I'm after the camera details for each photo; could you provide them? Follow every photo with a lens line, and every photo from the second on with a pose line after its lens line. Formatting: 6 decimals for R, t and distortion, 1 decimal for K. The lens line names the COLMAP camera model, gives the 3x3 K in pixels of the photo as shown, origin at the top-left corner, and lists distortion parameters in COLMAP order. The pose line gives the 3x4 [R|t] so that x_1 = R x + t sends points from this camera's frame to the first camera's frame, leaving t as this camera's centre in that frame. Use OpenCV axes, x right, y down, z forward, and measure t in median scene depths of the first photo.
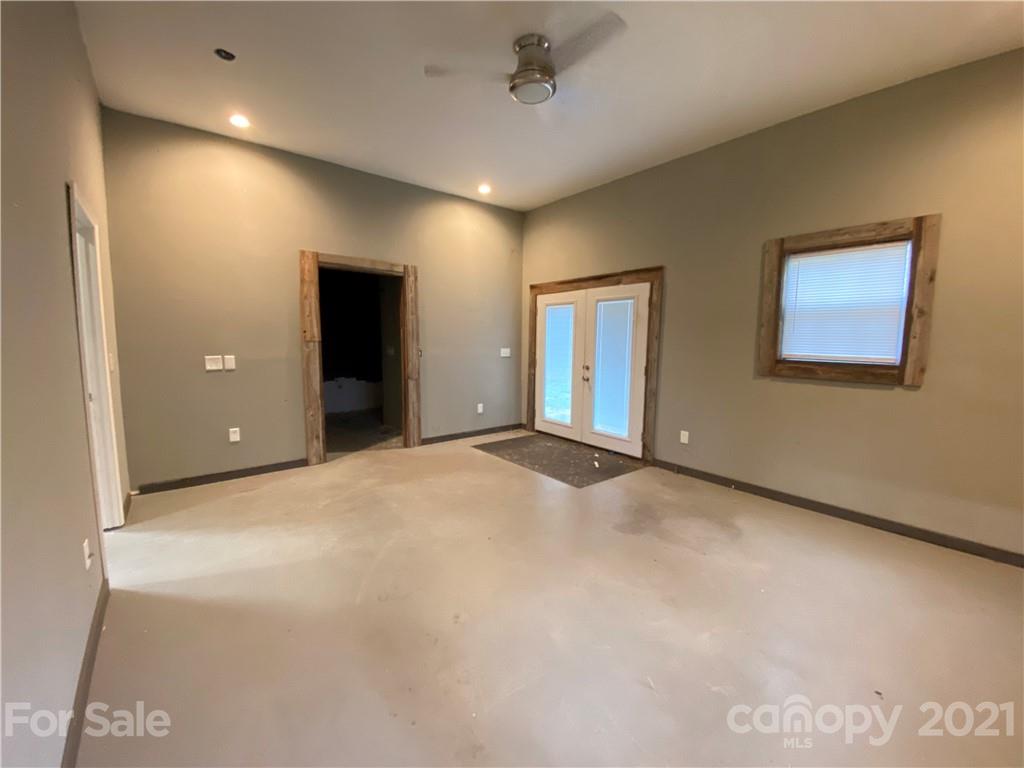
lens RADIAL K [[410.7, 0, 510.6], [0, 410.7, 381.5], [0, 0, 1]] dist [0.054931, -0.043352]
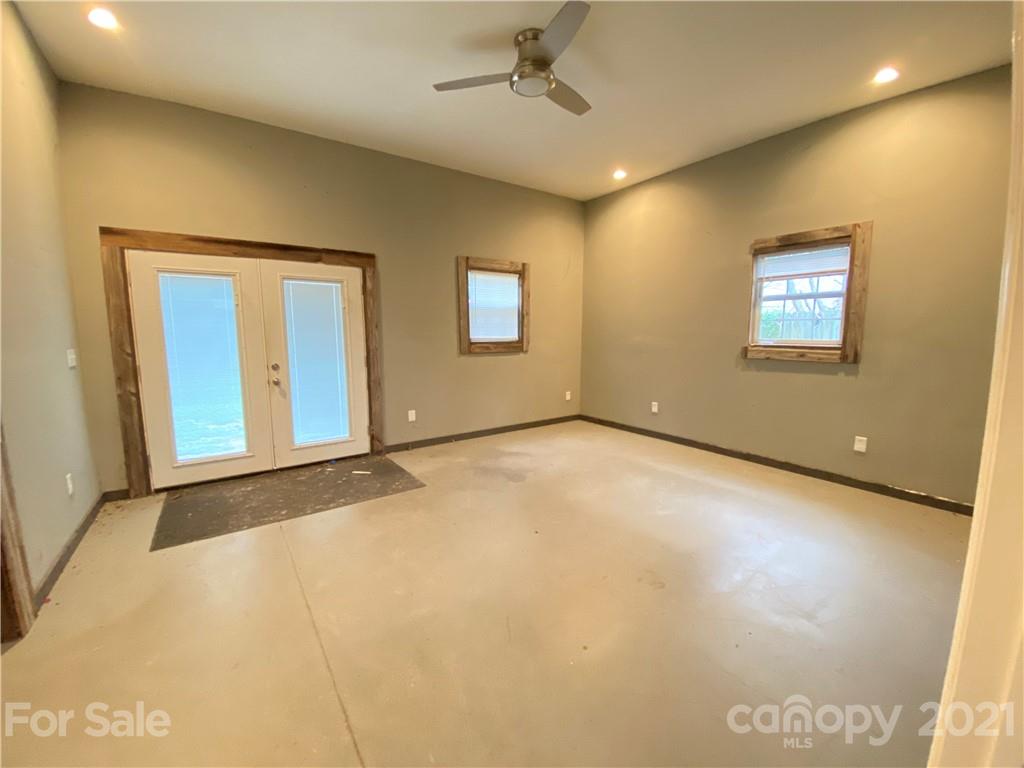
lens RADIAL K [[410.7, 0, 510.6], [0, 410.7, 381.5], [0, 0, 1]] dist [0.054931, -0.043352]
pose [[0.059226, -0.133281, 0.989307, -0.617770], [0.109994, 0.985883, 0.126235, -0.064320], [-0.992166, 0.101342, 0.073051, 0.610342]]
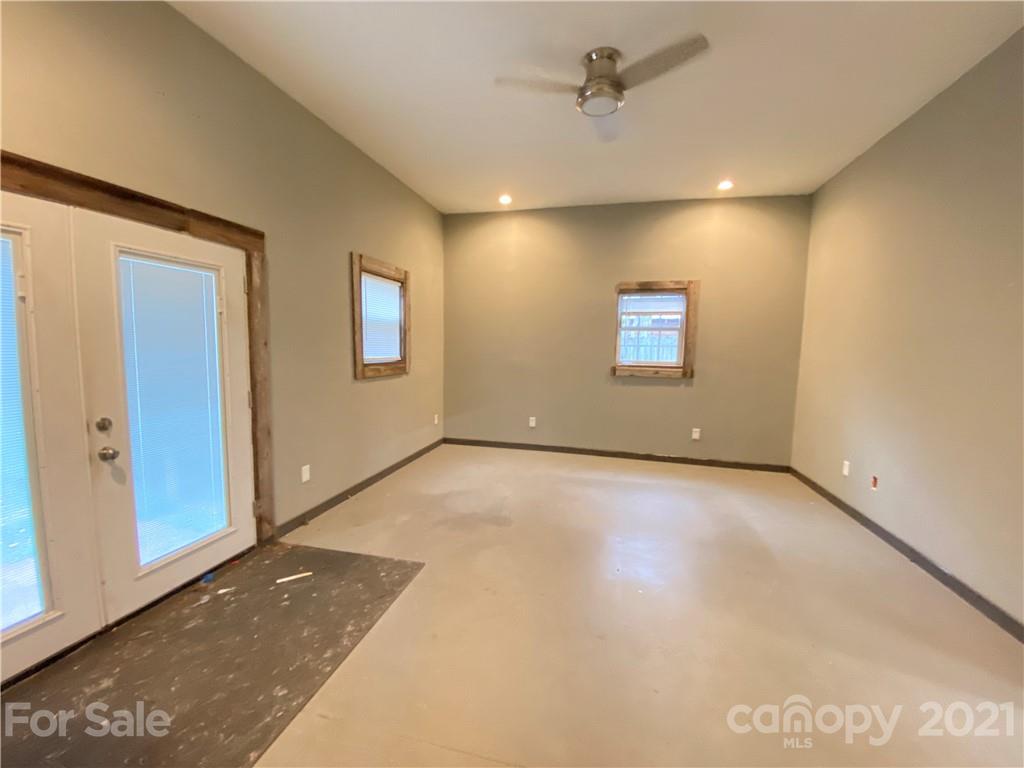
lens RADIAL K [[412.0, 0, 511.3], [0, 412.0, 381.7], [0, 0, 1]] dist [0.022317, -0.021944]
pose [[-0.609323, -0.094234, 0.787303, -0.379647], [0.059124, 0.984749, 0.163625, -0.128558], [-0.790715, 0.146249, -0.594459, 1.070617]]
